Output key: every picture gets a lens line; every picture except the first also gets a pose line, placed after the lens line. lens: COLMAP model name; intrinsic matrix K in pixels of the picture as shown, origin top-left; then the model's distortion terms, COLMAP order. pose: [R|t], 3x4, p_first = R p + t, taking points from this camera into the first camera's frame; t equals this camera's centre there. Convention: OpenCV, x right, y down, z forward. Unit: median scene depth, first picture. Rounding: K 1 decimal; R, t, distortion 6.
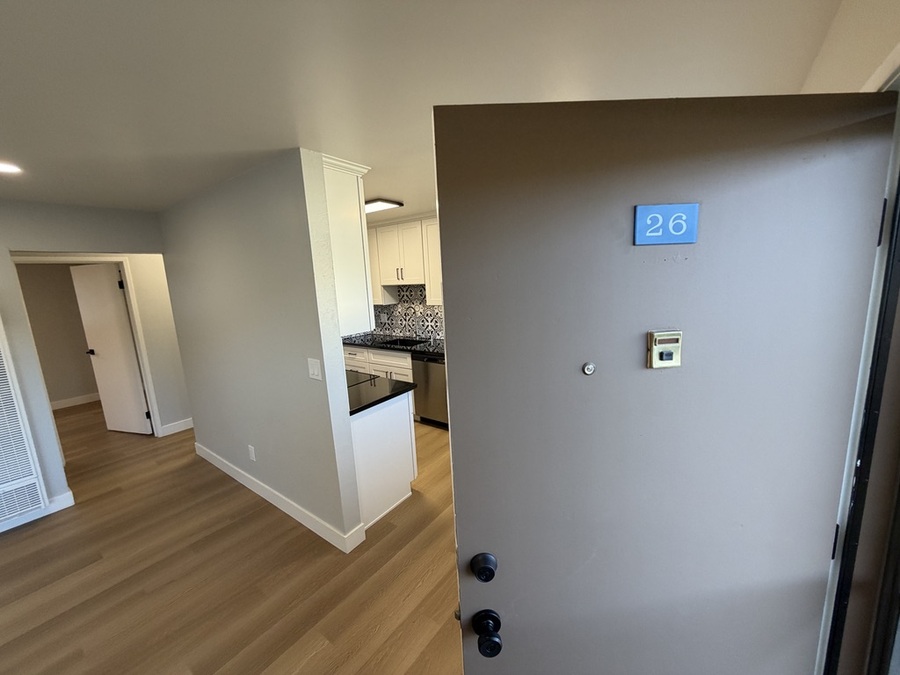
lens RADIAL K [[359.8, 0, 452.5], [0, 359.8, 334.7], [0, 0, 1]] dist [0.000498, 0.000449]
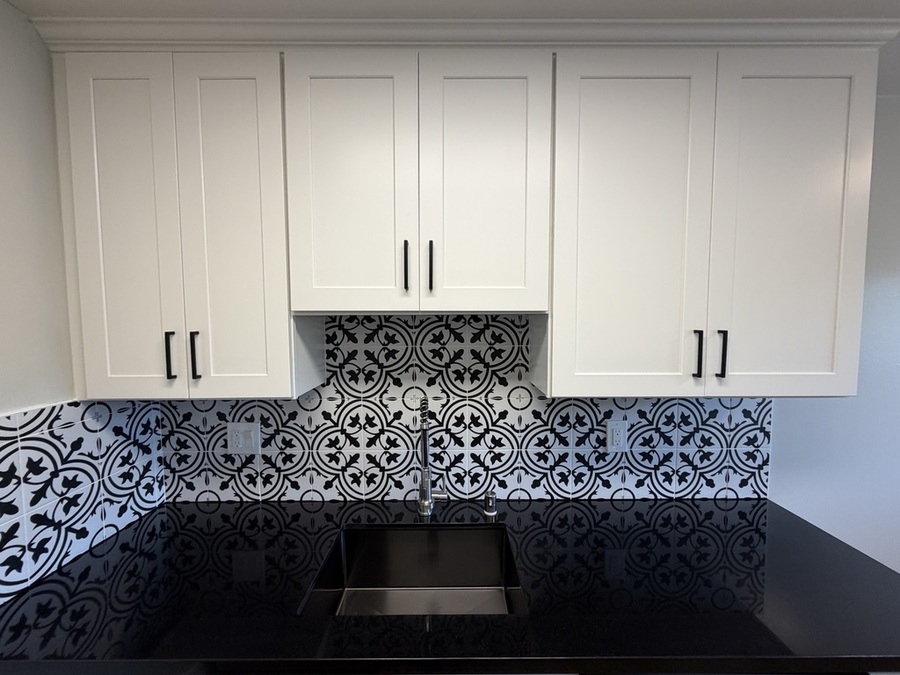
lens RADIAL K [[359.8, 0, 448.7], [0, 359.8, 336.9], [0, 0, 1]] dist [0.000498, 0.000449]
pose [[0.808830, 0.016059, 0.587823, -0.355727], [0.063805, 0.991329, -0.114876, -0.126925], [-0.584570, 0.130422, 0.800792, 1.083052]]
